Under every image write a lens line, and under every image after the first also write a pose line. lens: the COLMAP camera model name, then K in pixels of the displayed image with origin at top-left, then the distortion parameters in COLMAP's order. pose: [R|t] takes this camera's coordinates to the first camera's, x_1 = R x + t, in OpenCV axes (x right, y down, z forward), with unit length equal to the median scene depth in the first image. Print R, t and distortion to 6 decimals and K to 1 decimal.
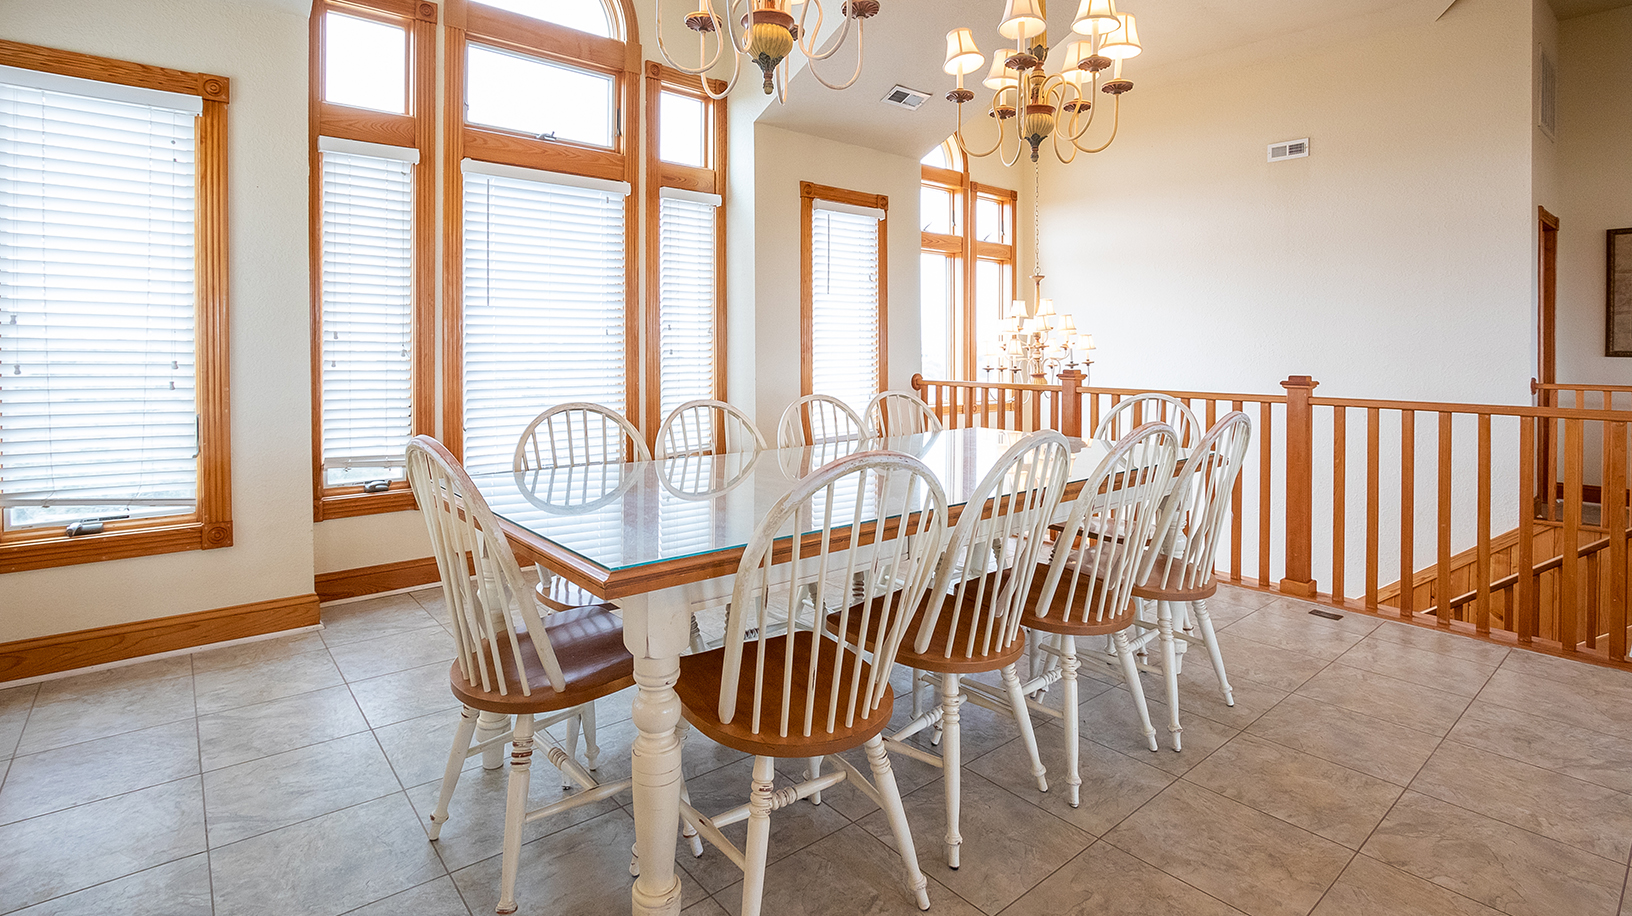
lens RADIAL K [[777.8, 0, 818.9], [0, 777.8, 354.5], [0, 0, 1]] dist [-0.002082, -0.000273]
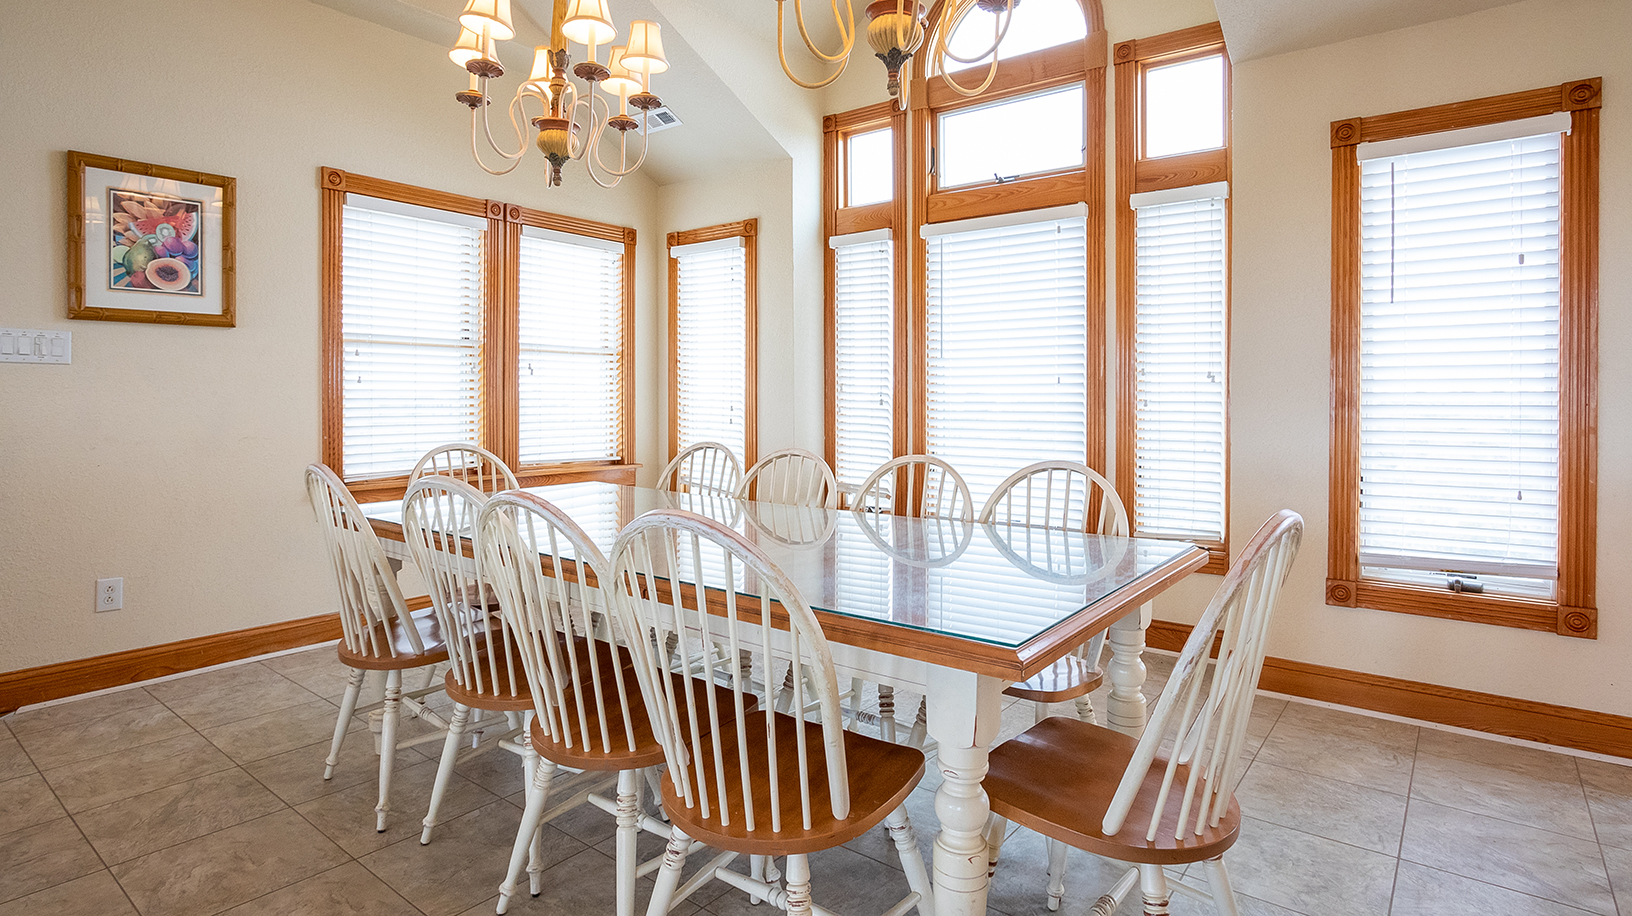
lens RADIAL K [[864.0, 0, 810.1], [0, 864.0, 408.7], [0, 0, 1]] dist [-0.016440, 0.000433]
pose [[0.206528, 0.010033, -0.978389, 0.628345], [-0.010784, 0.999910, 0.007977, -0.001255], [0.978381, 0.008904, 0.206618, 0.531027]]
